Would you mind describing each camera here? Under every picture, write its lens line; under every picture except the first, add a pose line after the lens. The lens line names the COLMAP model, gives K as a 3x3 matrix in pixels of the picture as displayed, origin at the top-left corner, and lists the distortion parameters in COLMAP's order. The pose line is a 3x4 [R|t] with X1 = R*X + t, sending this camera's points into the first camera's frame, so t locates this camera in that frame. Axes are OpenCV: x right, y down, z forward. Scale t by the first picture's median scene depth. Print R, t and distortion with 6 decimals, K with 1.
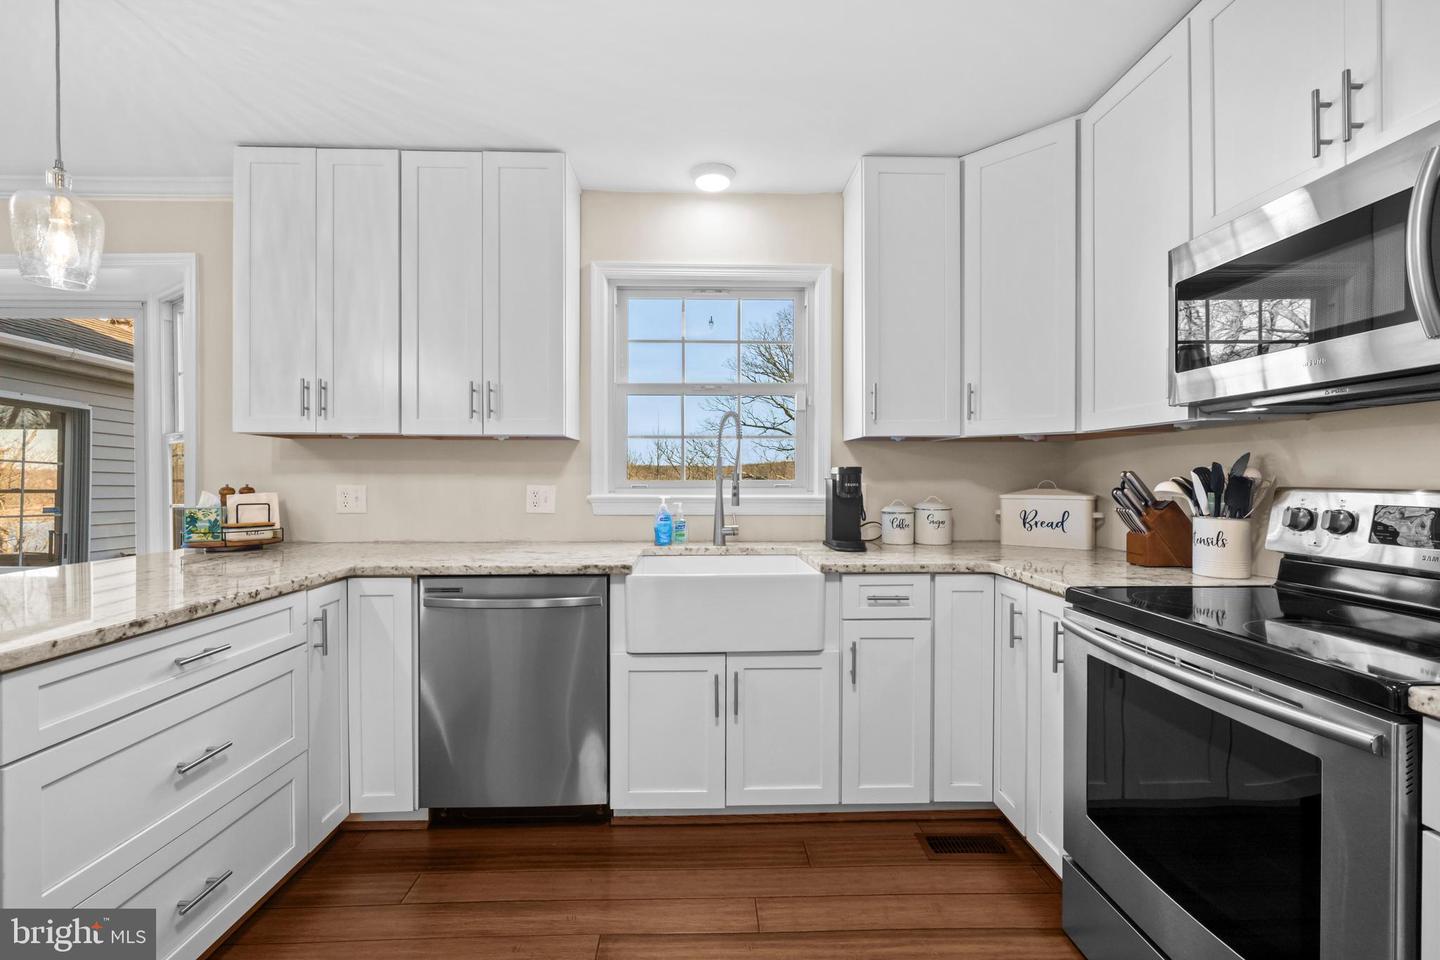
lens RADIAL K [[606.8, 0, 720.0], [0, 606.8, 480.0], [0, 0, 1]] dist [0.001307, 0.000735]
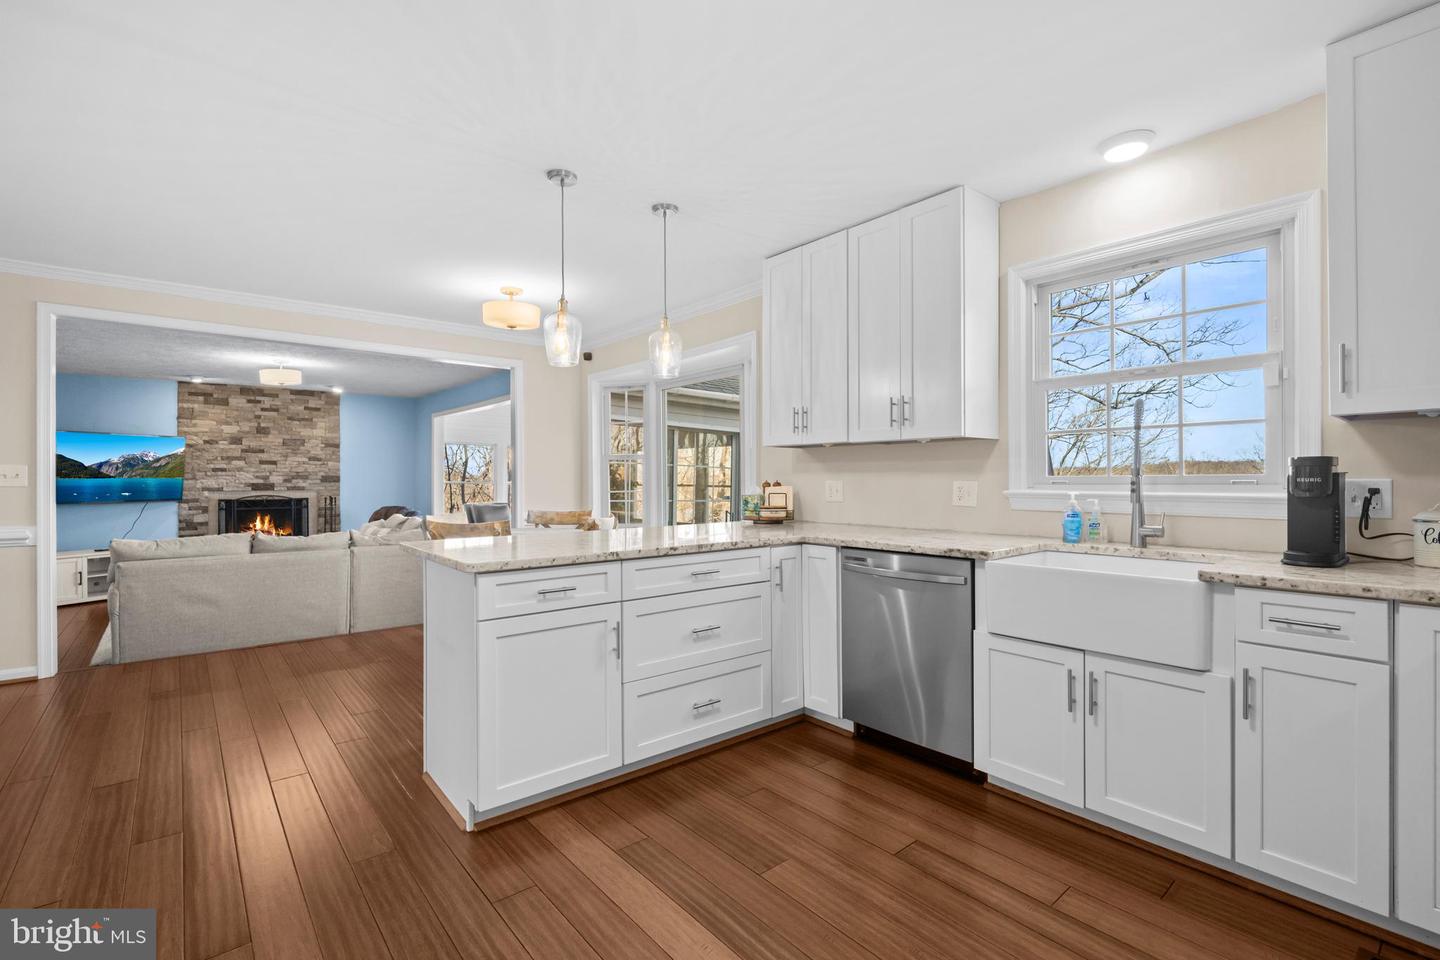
lens RADIAL K [[627.7, 0, 720.0], [0, 627.7, 480.0], [0, 0, 1]] dist [0.000285, 0.000258]
pose [[0.625872, -0.001056, -0.779925, 0.374052], [0.001179, 0.999999, -0.000408, 0.007518], [0.779925, -0.000664, 0.625873, -0.080779]]
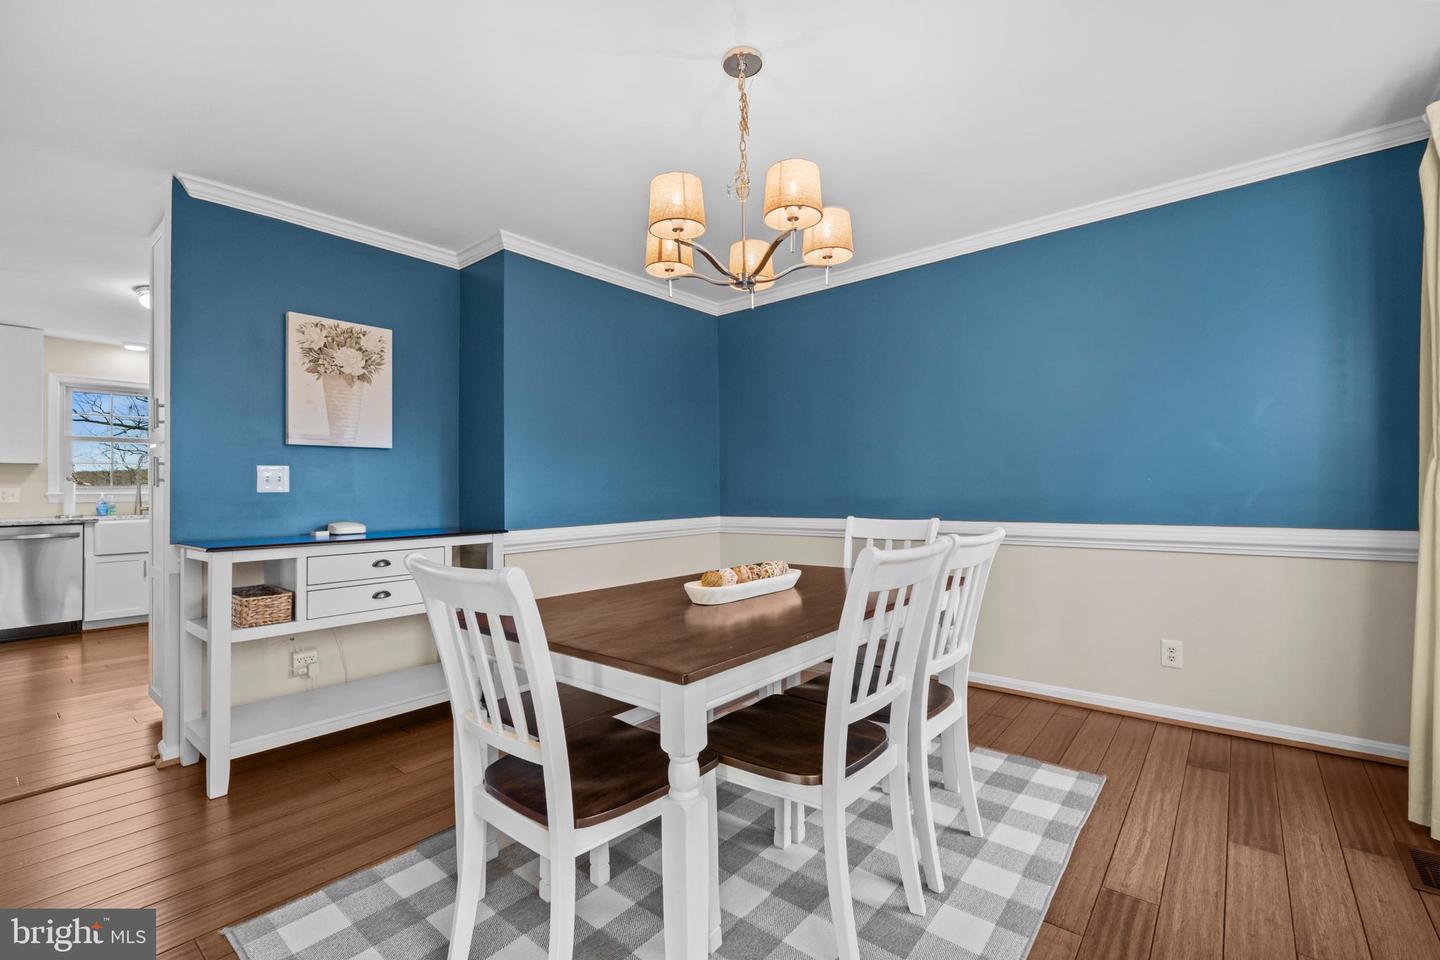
lens RADIAL K [[627.7, 0, 720.0], [0, 627.7, 480.0], [0, 0, 1]] dist [0.000285, 0.000258]
pose [[0.666183, 0.009452, 0.745728, -0.322059], [0.004754, 0.999846, -0.016920, 0.032472], [-0.745773, 0.014817, 0.666036, -2.269100]]
